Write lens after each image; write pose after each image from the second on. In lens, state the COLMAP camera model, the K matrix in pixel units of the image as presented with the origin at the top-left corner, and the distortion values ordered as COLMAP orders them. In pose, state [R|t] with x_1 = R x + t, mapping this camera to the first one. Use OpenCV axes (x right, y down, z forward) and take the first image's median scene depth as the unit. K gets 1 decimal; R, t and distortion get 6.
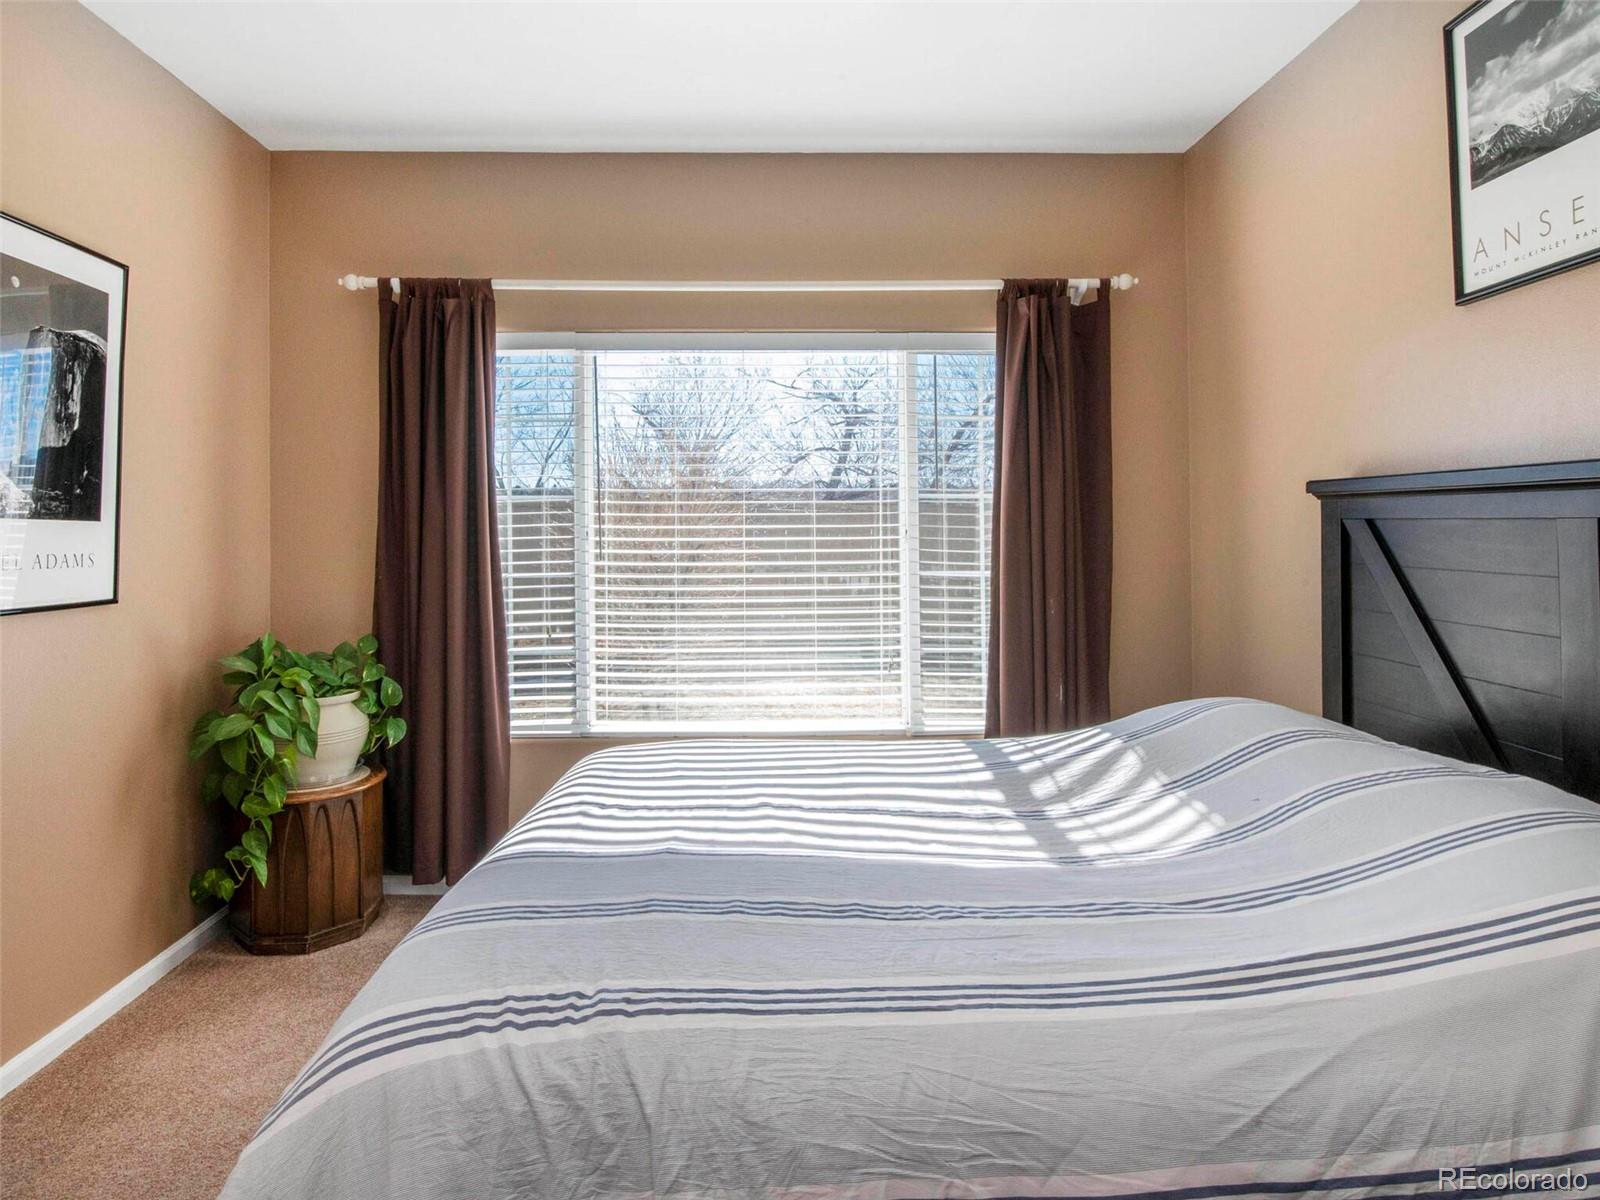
lens RADIAL K [[1019.2, 0, 803.4], [0, 1019.2, 528.7], [0, 0, 1]] dist [-0.032250, 0.001236]
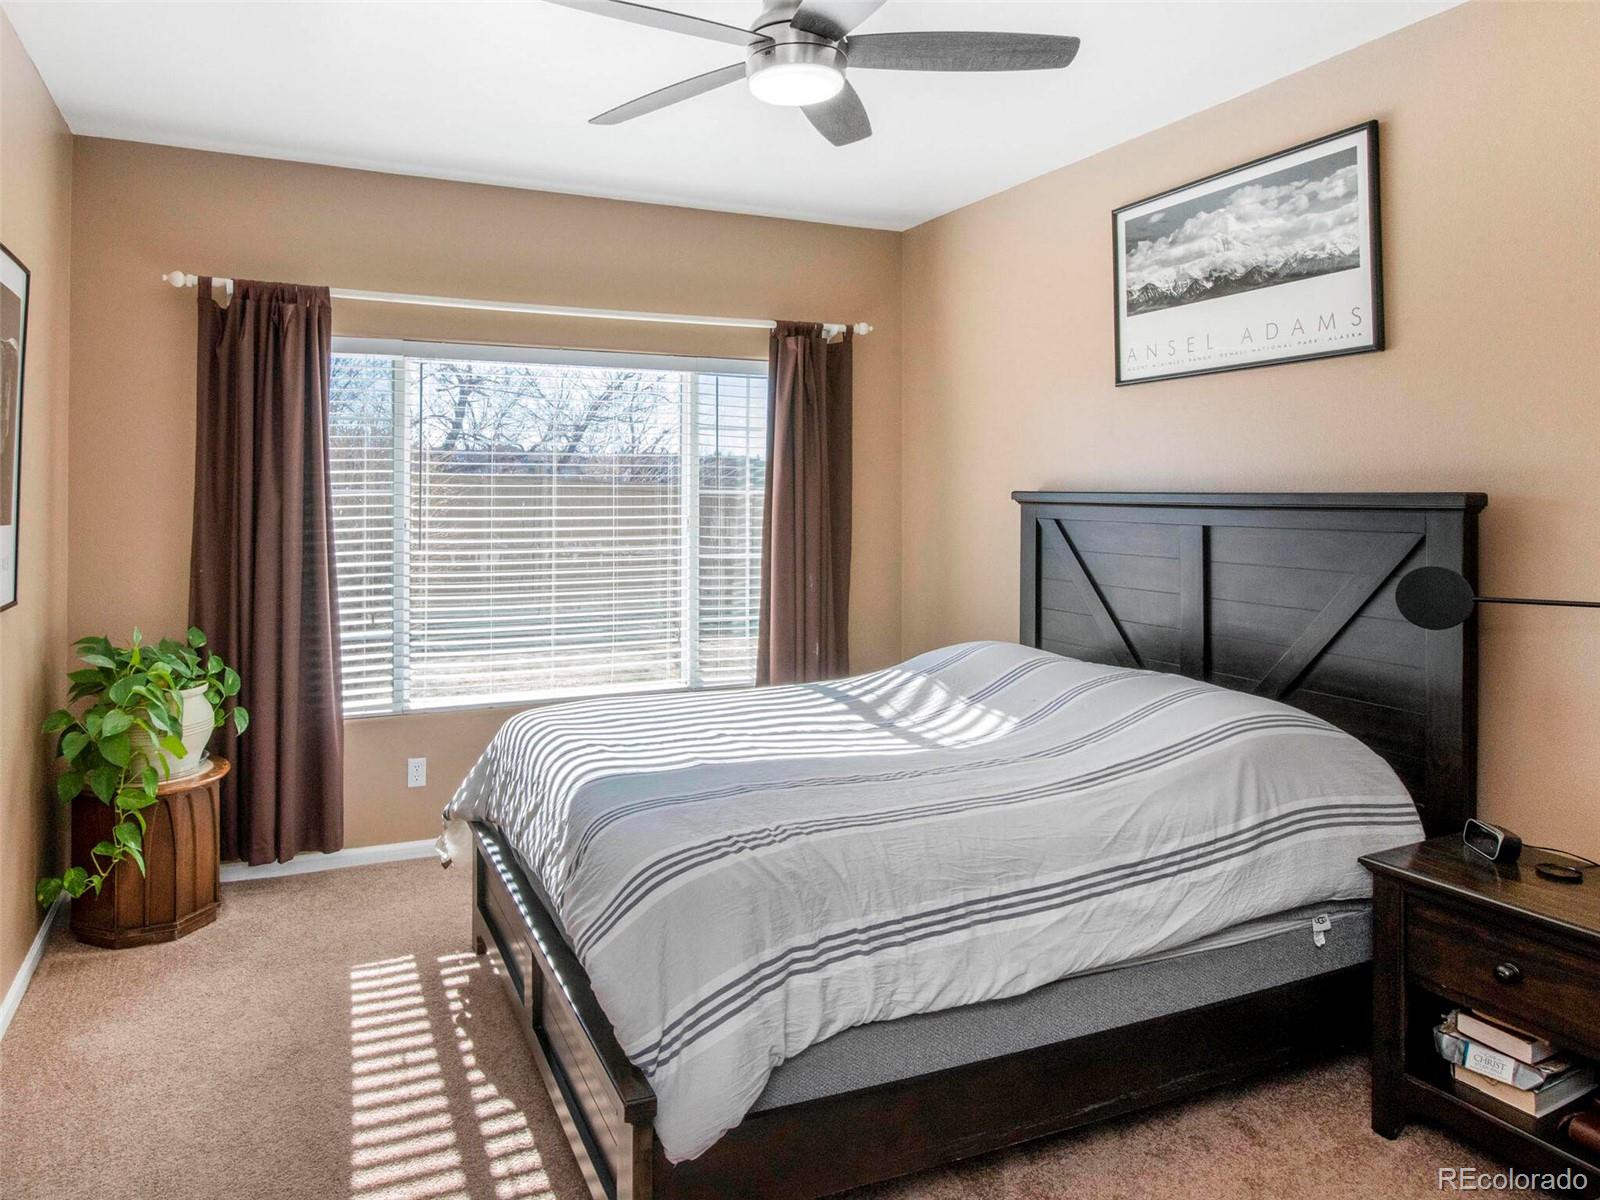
lens RADIAL K [[1070.9, 0, 802.4], [0, 1070.9, 508.0], [0, 0, 1]] dist [-0.040718, 0.001626]
pose [[0.912611, -0.002074, 0.408824, -0.340739], [-0.003135, 0.999922, 0.012073, -0.033930], [-0.408818, -0.012300, 0.912533, -0.236384]]
